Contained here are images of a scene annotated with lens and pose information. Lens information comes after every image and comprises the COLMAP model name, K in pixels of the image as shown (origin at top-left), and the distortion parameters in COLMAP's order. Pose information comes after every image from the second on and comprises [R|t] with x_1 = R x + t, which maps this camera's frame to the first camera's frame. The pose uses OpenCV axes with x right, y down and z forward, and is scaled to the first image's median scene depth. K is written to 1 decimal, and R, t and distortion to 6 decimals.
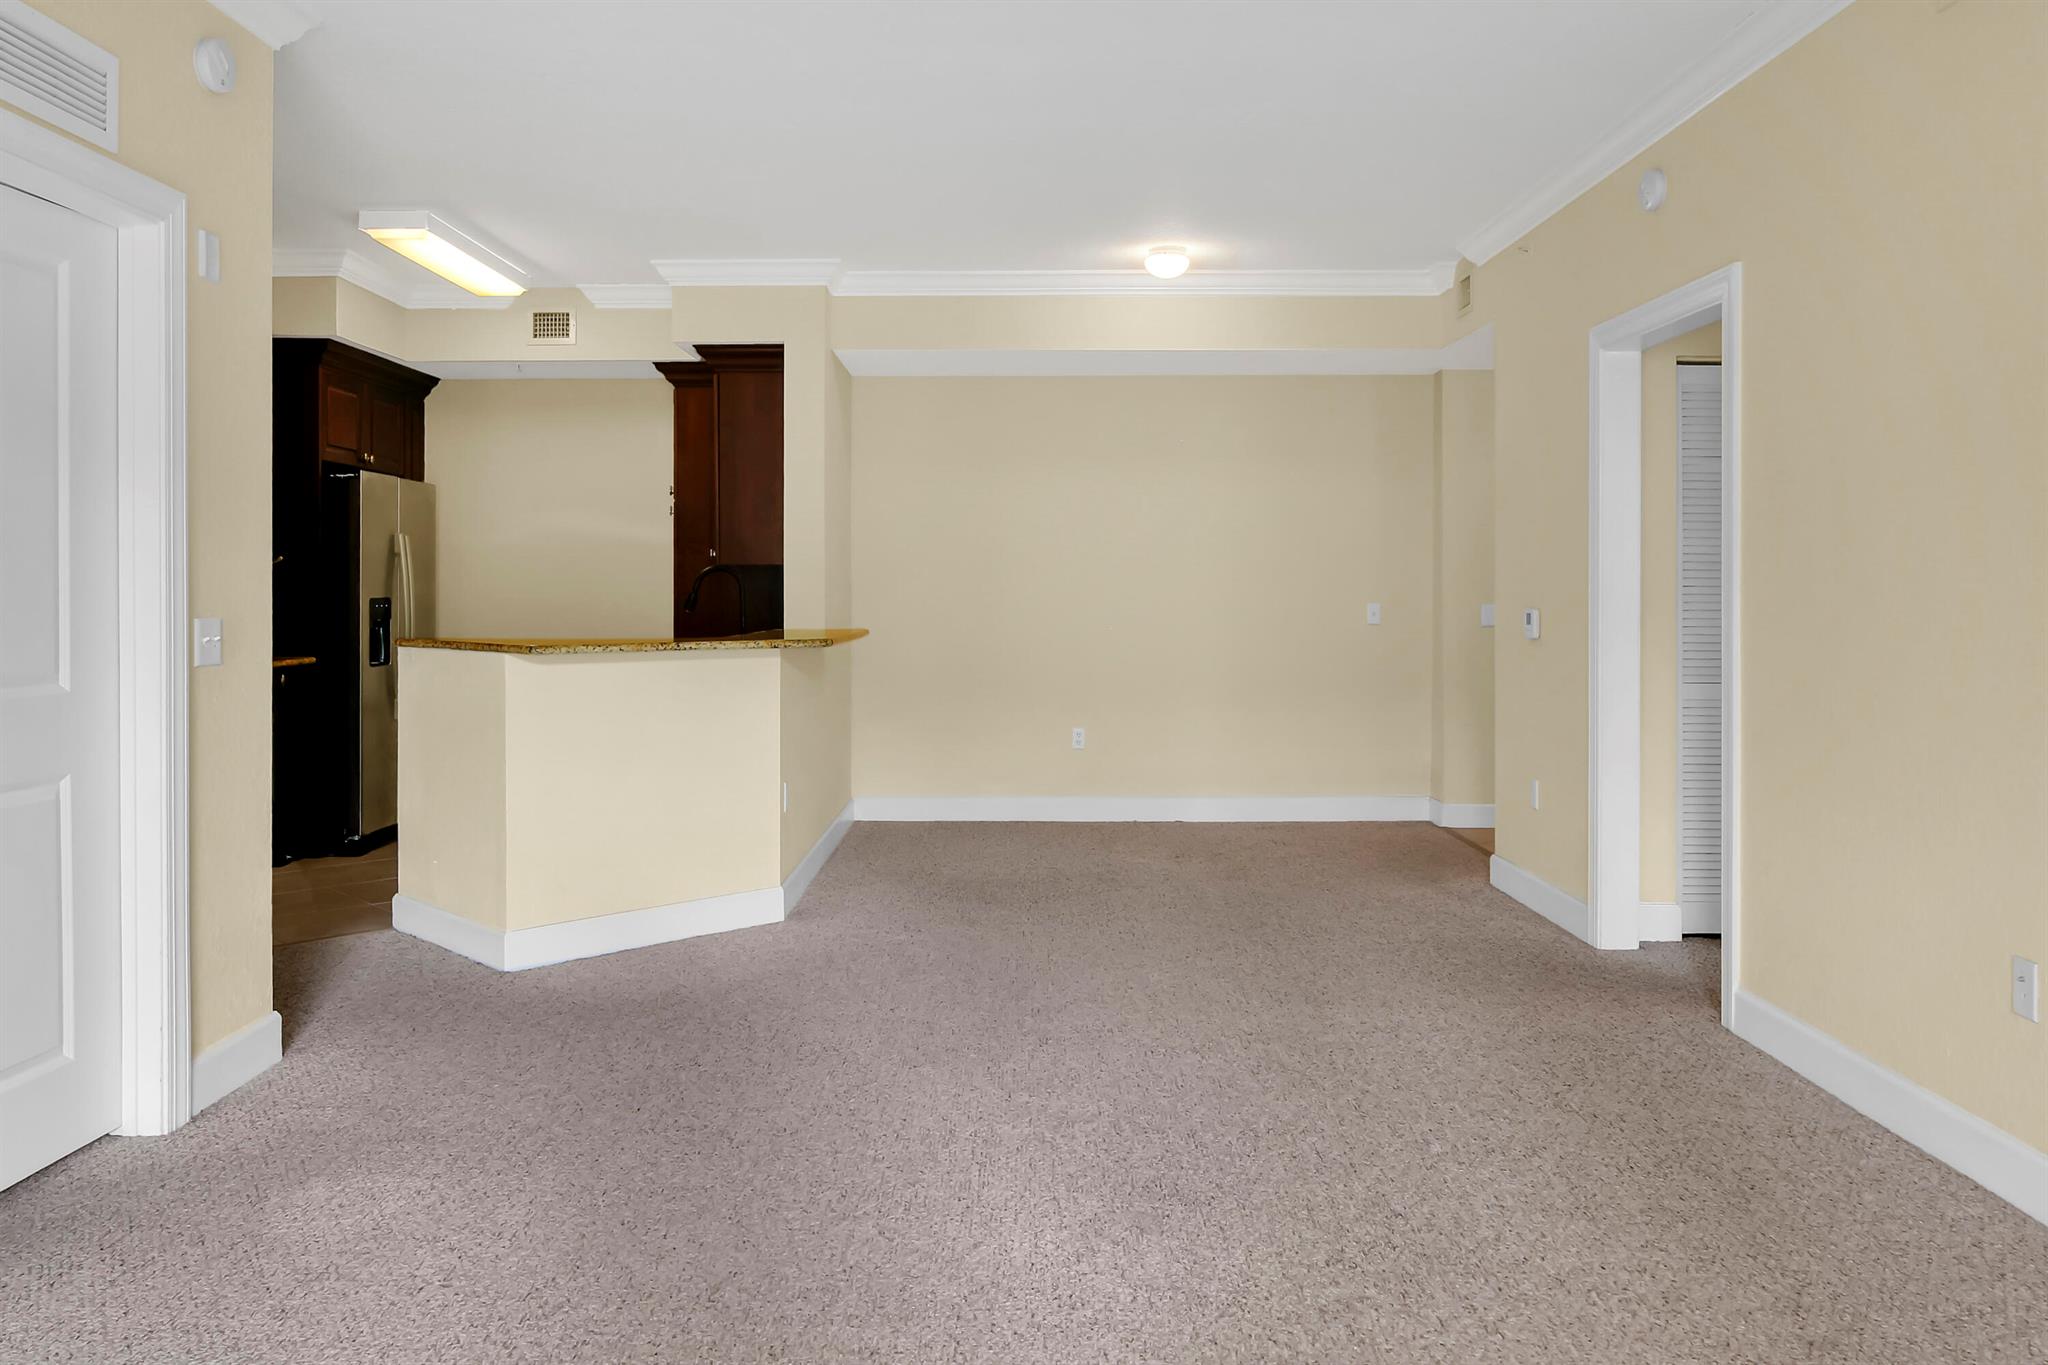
lens RADIAL K [[1443.7, 0, 1020.1], [0, 1443.7, 595.6], [0, 0, 1]] dist [0.000767, -0.006073]
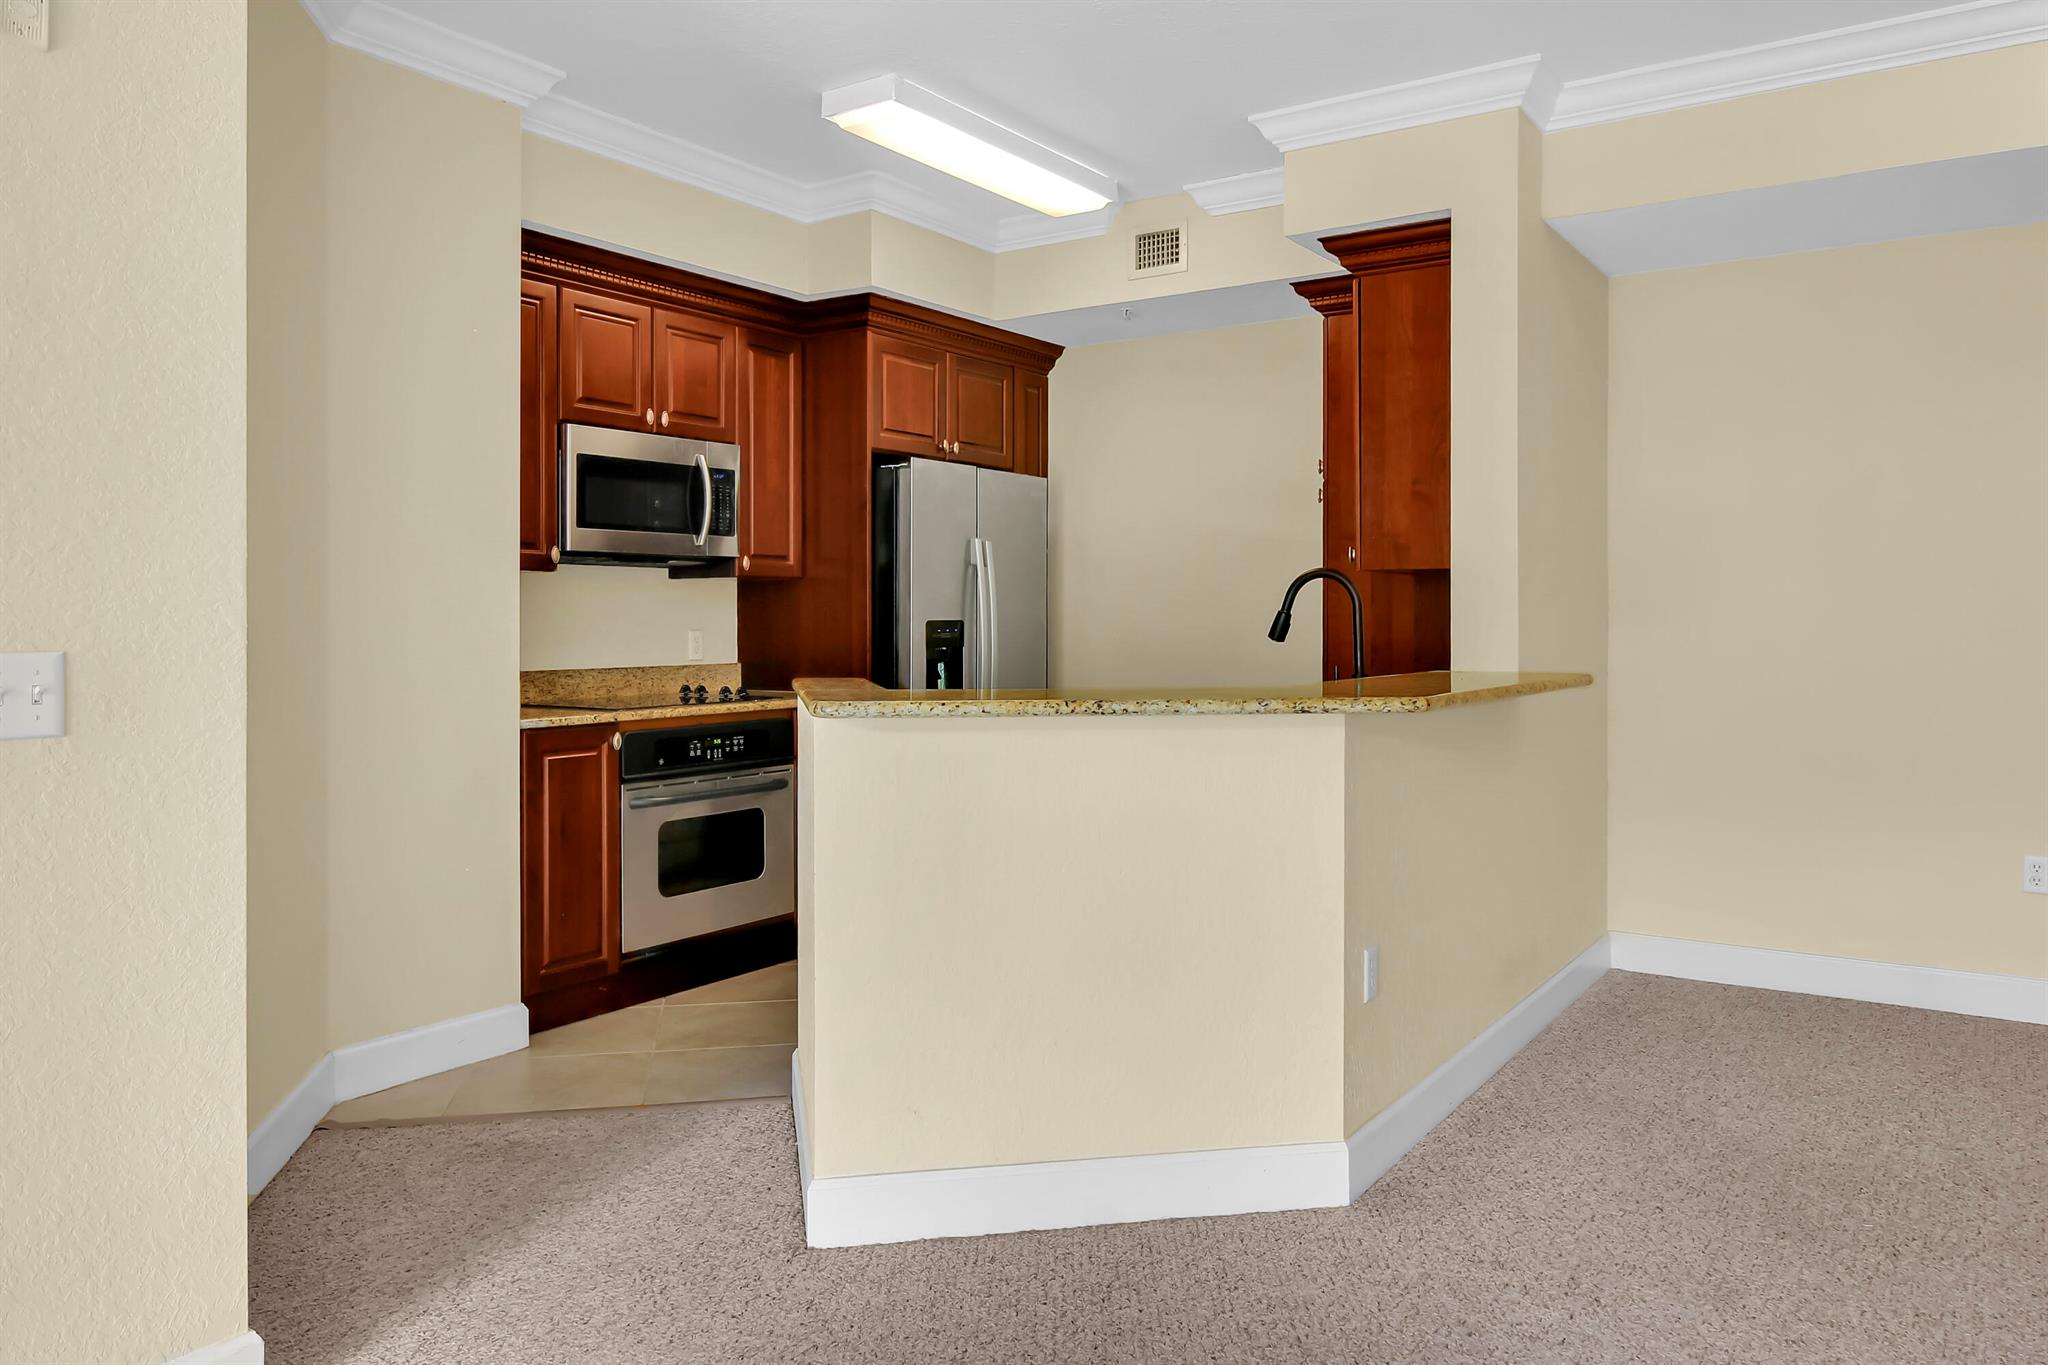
lens RADIAL K [[1409.5, 0, 1022.5], [0, 1409.5, 627.9], [0, 0, 1]] dist [0.000321, -0.021676]
pose [[0.820783, 0.006969, -0.571198, 0.031708], [-0.002443, 0.999959, 0.008688, -0.000377], [0.571235, -0.005736, 0.820767, 0.385139]]
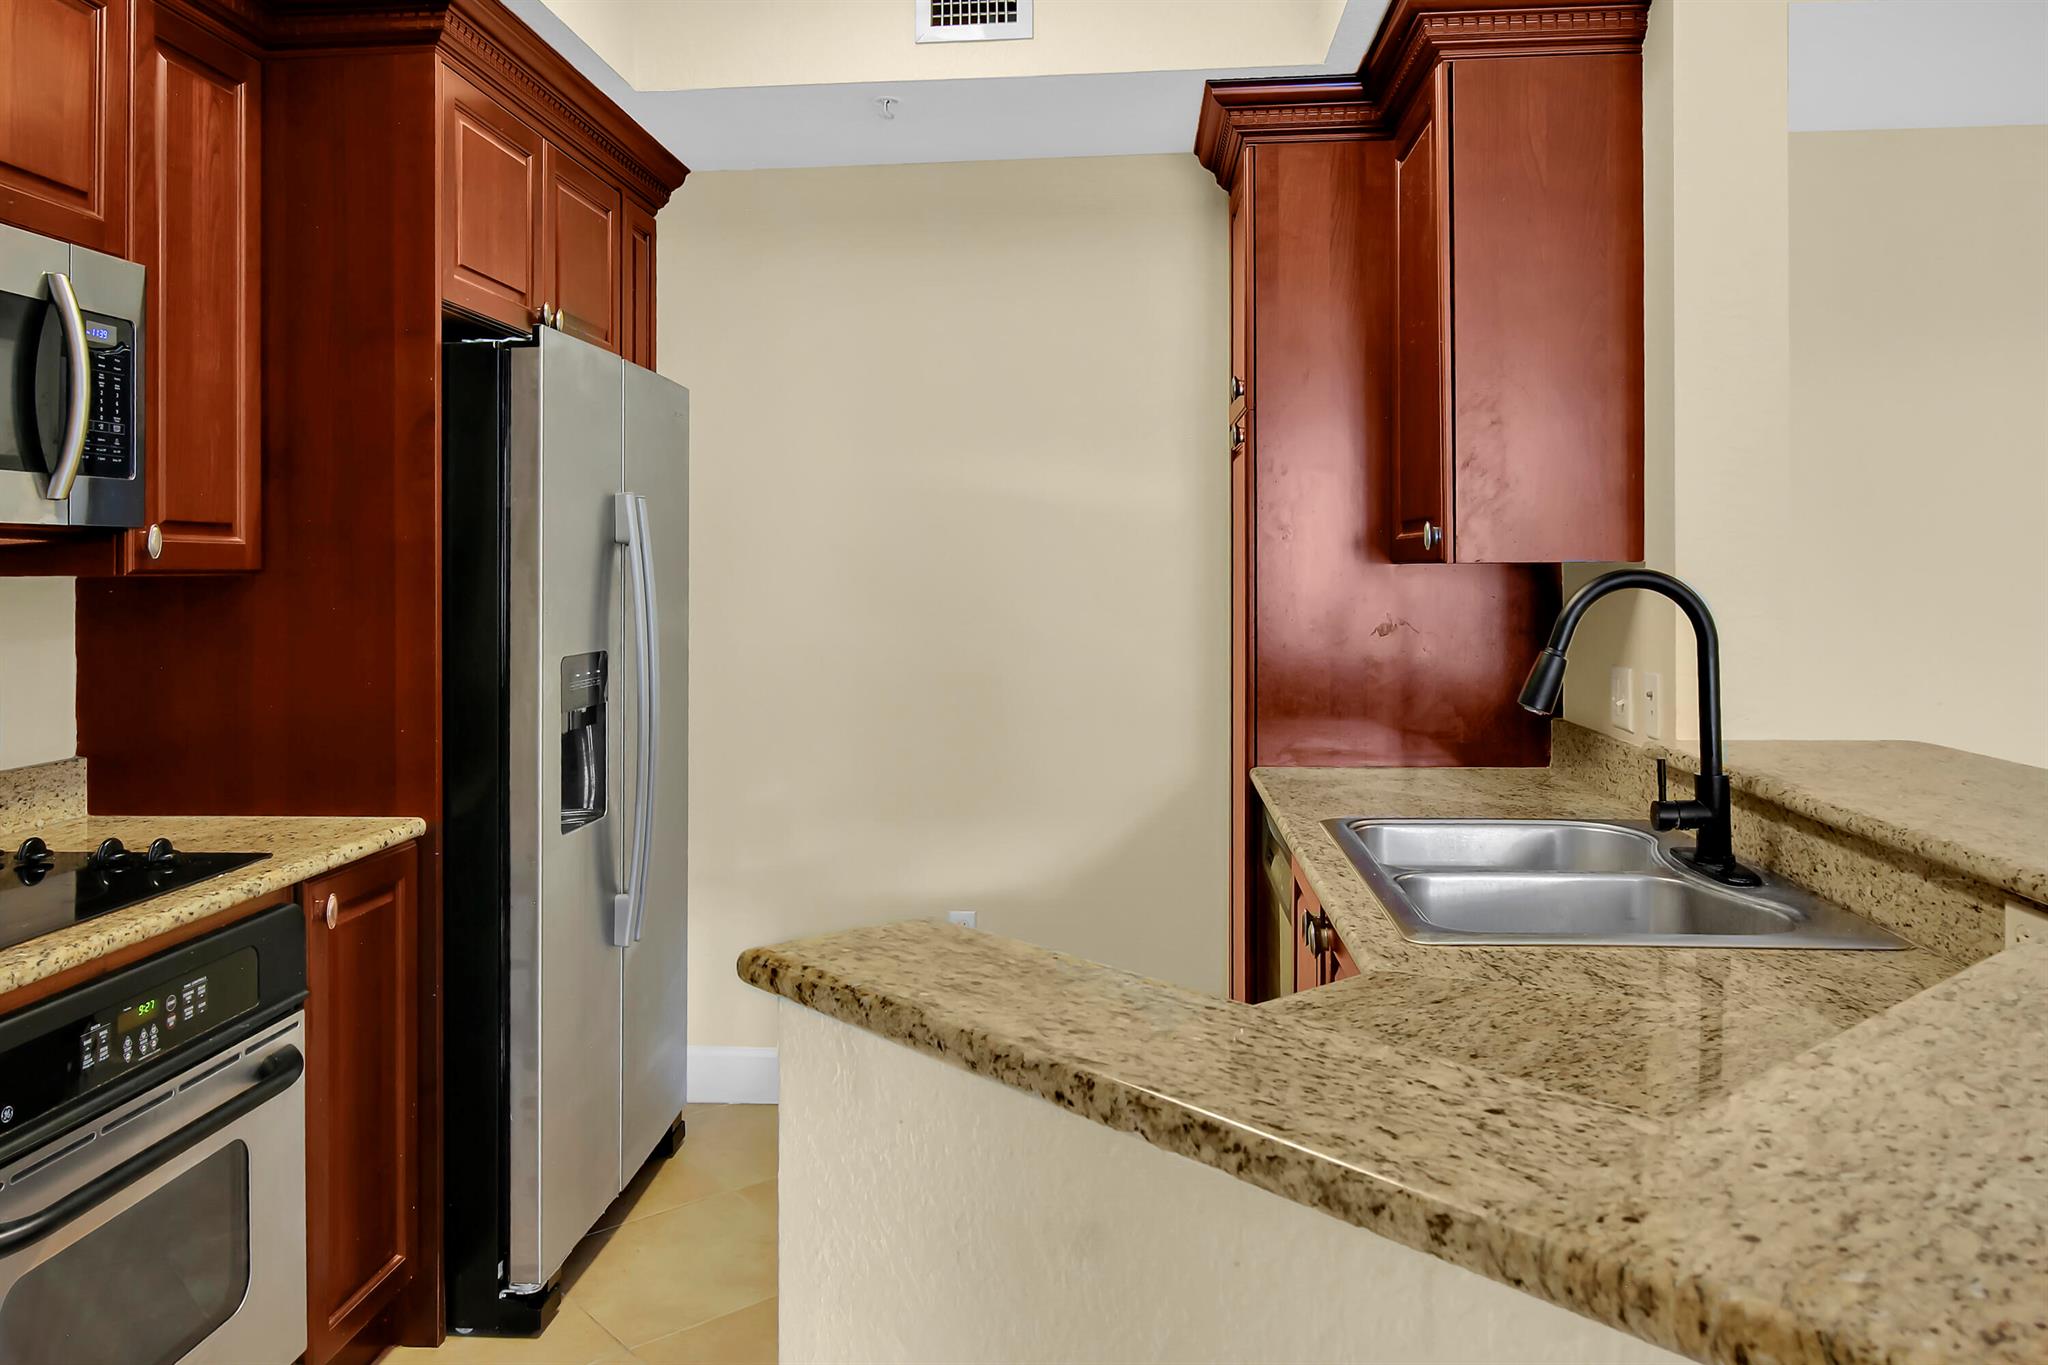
lens RADIAL K [[1484.2, 0, 1024.6], [0, 1484.2, 574.3], [0, 0, 1]] dist [0.002945, -0.007023]
pose [[0.995435, -0.004347, -0.095339, -0.277265], [0.004412, 0.999990, 0.000469, -0.019180], [0.095336, -0.000888, 0.995445, 0.592011]]
